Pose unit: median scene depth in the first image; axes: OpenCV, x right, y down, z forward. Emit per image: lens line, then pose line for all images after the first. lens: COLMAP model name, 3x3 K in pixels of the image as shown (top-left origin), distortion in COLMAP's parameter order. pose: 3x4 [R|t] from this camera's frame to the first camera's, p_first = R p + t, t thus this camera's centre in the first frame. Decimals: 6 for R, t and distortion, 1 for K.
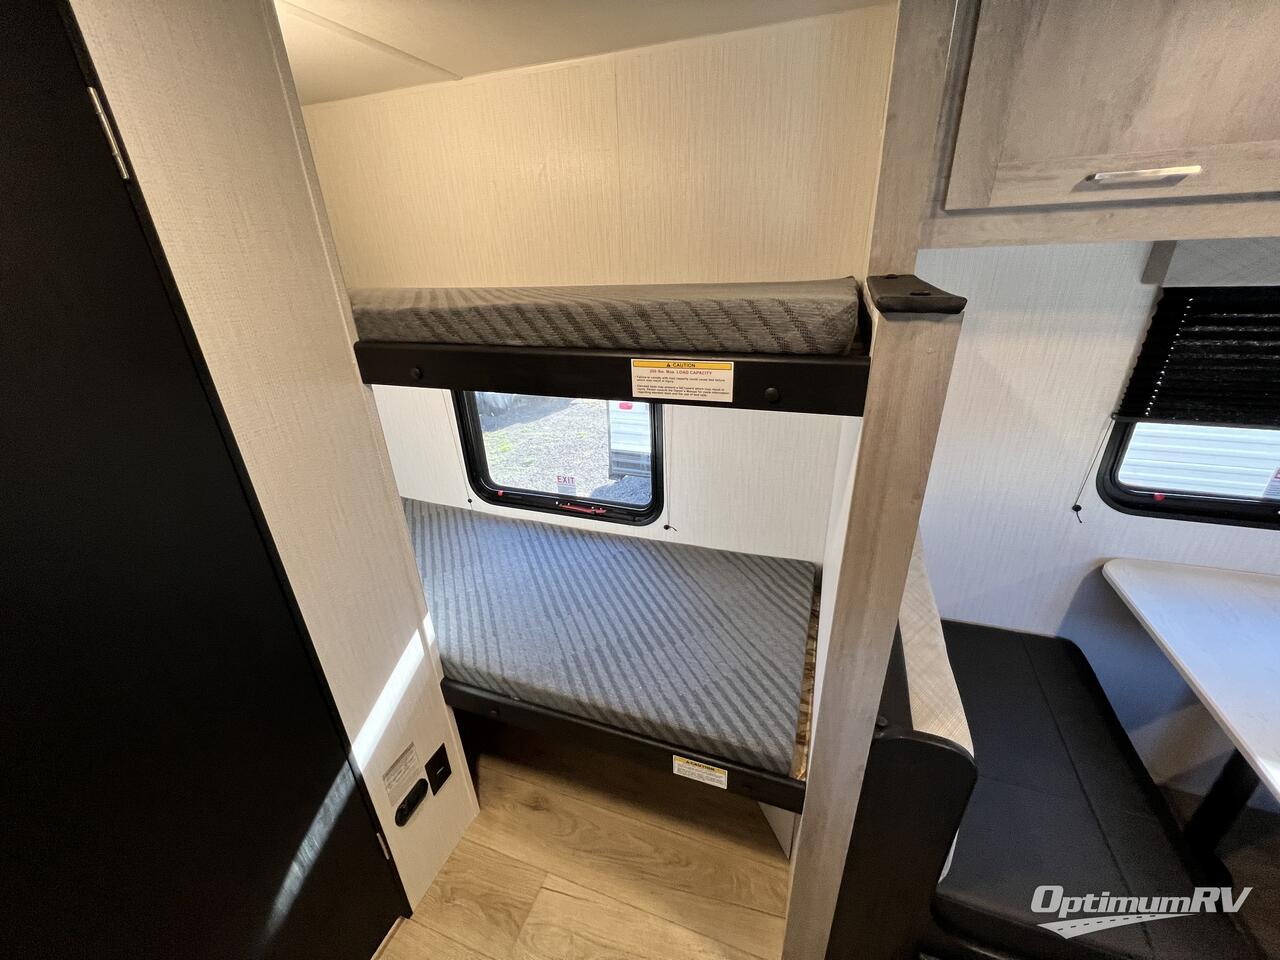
lens RADIAL K [[509.8, 0, 638.0], [0, 509.8, 481.8], [0, 0, 1]] dist [0.000271, -0.000022]
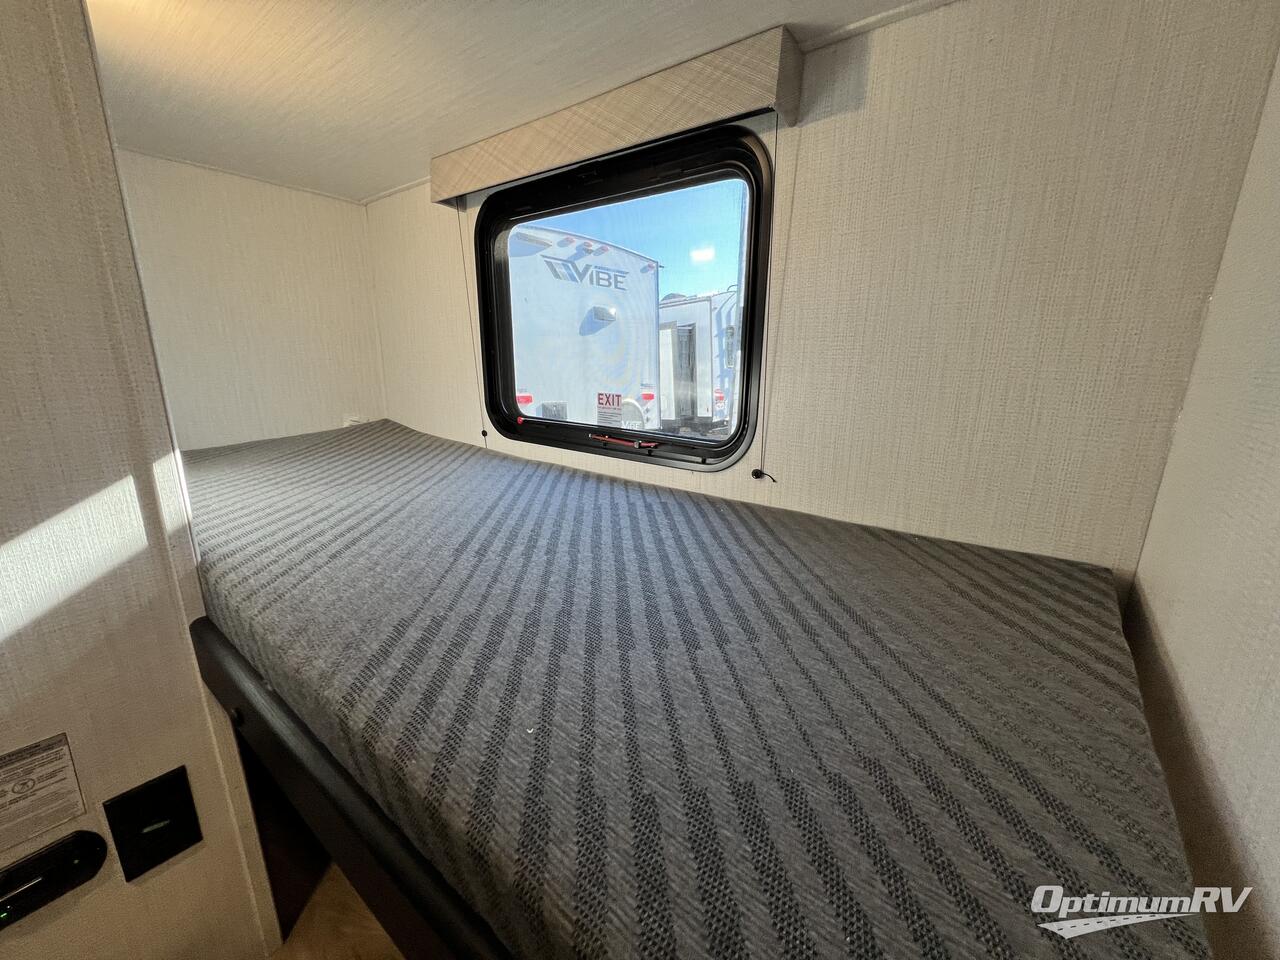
lens RADIAL K [[509.8, 0, 638.0], [0, 509.8, 481.8], [0, 0, 1]] dist [0.000271, -0.000022]
pose [[0.950894, 0.116755, -0.286650, 0.112271], [-0.164124, 0.975402, -0.147156, 0.242581], [0.262418, 0.186976, 0.946666, 0.579084]]
